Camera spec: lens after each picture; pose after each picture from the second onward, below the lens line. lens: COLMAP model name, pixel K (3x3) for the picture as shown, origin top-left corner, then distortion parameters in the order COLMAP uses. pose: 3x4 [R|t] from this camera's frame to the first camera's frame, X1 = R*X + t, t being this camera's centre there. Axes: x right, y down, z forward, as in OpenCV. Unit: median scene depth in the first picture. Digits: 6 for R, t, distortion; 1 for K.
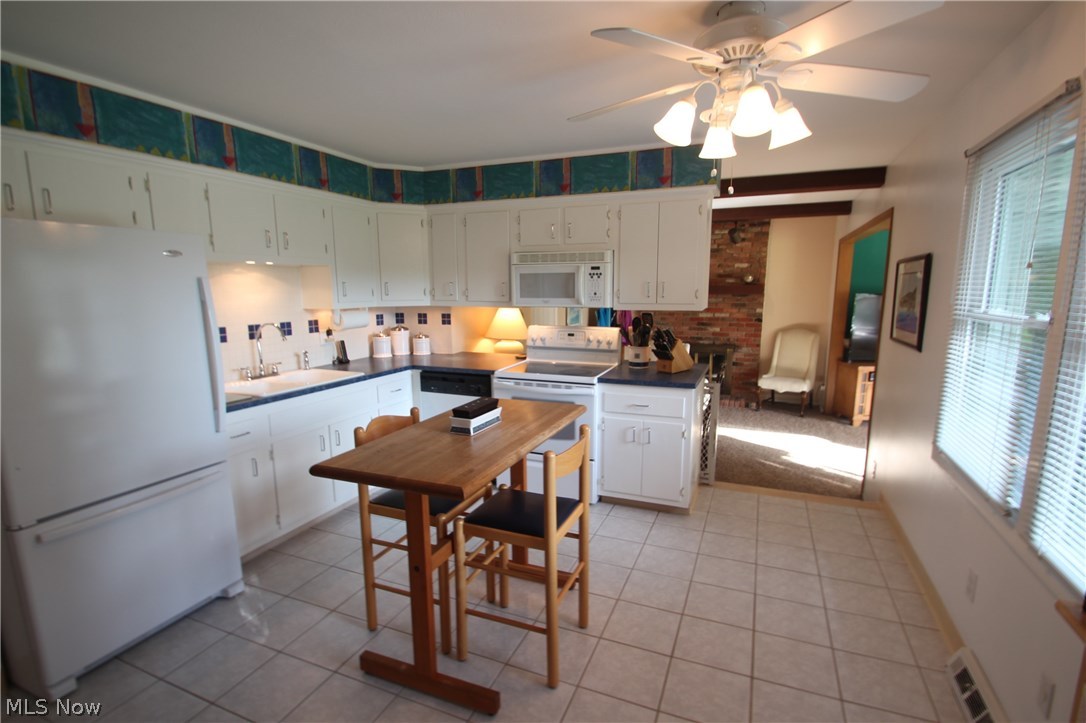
lens RADIAL K [[510.1, 0, 542.0], [0, 510.1, 378.6], [0, 0, 1]] dist [0.001144, -0.010363]
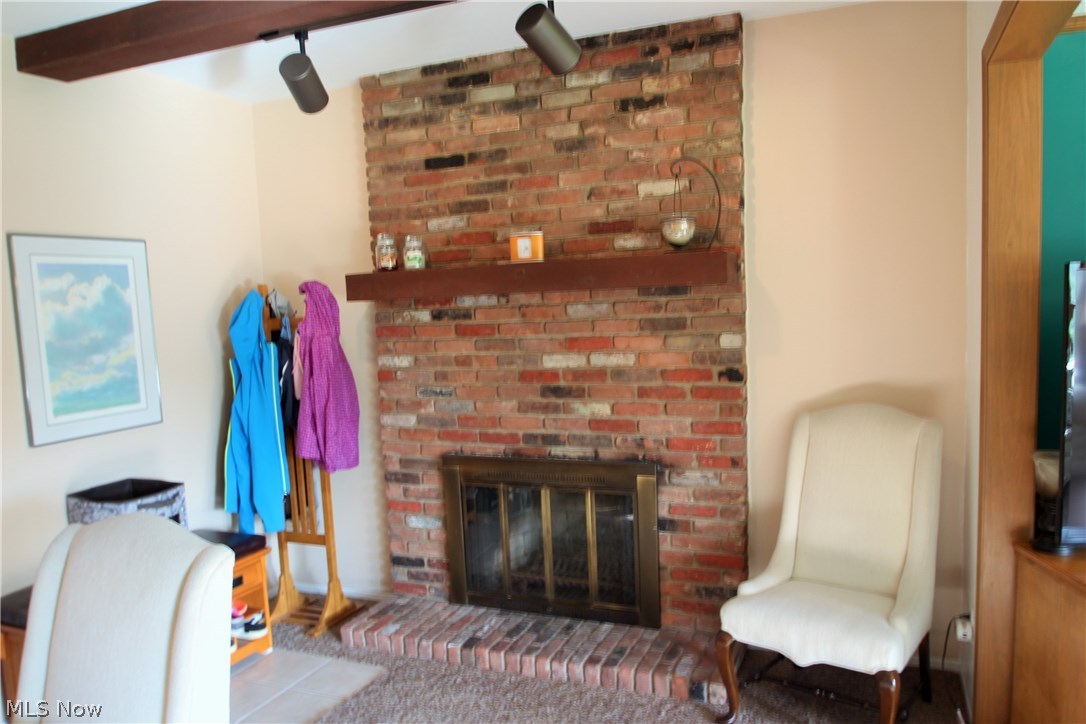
lens RADIAL K [[813.8, 0, 541.6], [0, 813.8, 387.8], [0, 0, 1]] dist [-0.045279, 0.004218]
pose [[0.999365, -0.035377, 0.004339, 0.568080], [0.035595, 0.996859, -0.070749, -0.141740], [-0.001823, 0.070859, 0.997485, 0.982454]]
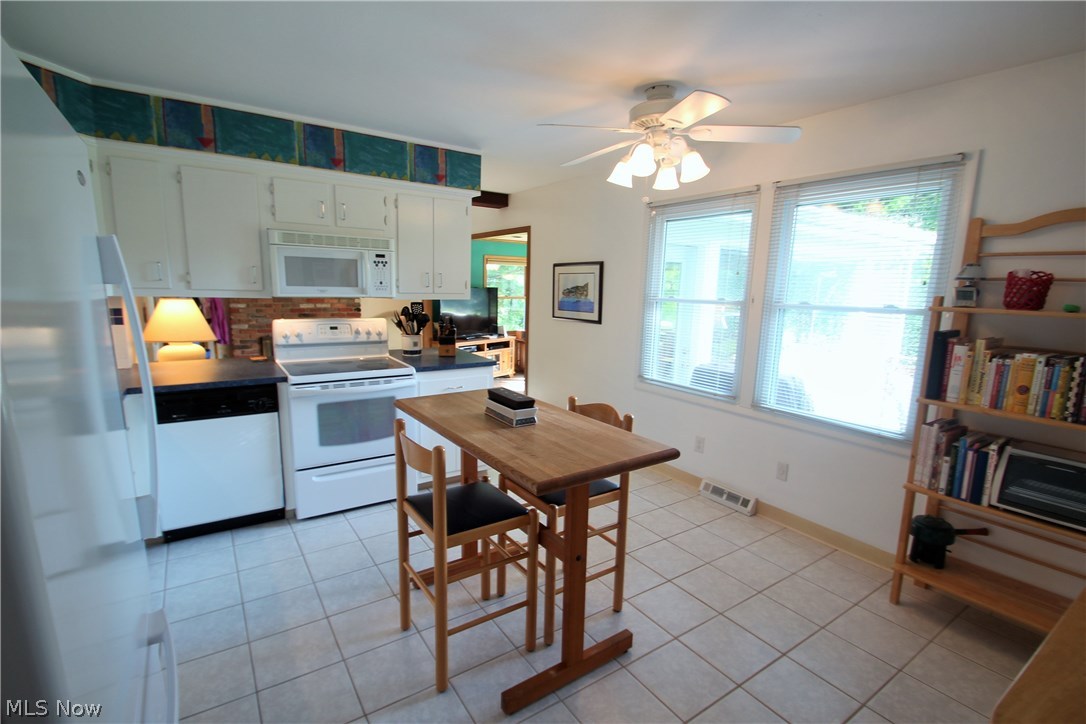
lens RADIAL K [[491.4, 0, 528.5], [0, 491.4, 375.9], [0, 0, 1]] dist [0.001434, -0.009985]
pose [[0.563764, -0.133514, 0.815073, -0.426135], [0.119728, 0.989635, 0.079296, -0.027419], [-0.817212, 0.052883, 0.573906, 0.208962]]
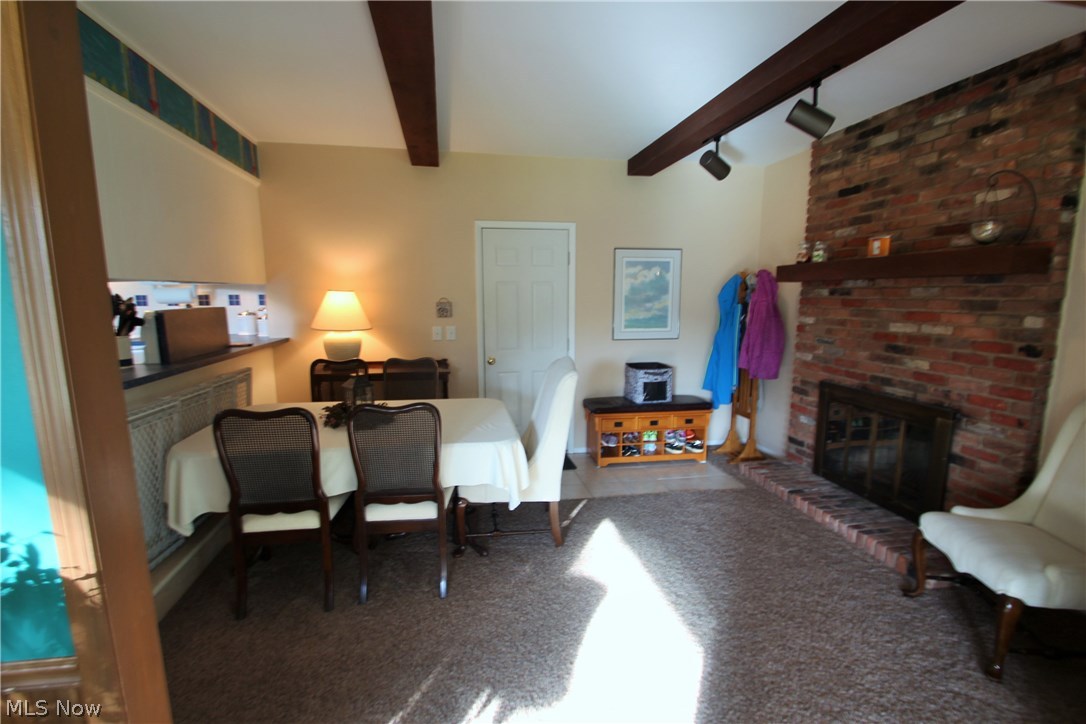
lens RADIAL K [[510.1, 0, 542.0], [0, 510.1, 379.1], [0, 0, 1]] dist [0.001144, -0.010363]
pose [[0.554877, 0.142839, -0.819579, 0.940752], [-0.148685, 0.986316, 0.071235, -0.128007], [0.818538, 0.082332, 0.568521, 0.969539]]
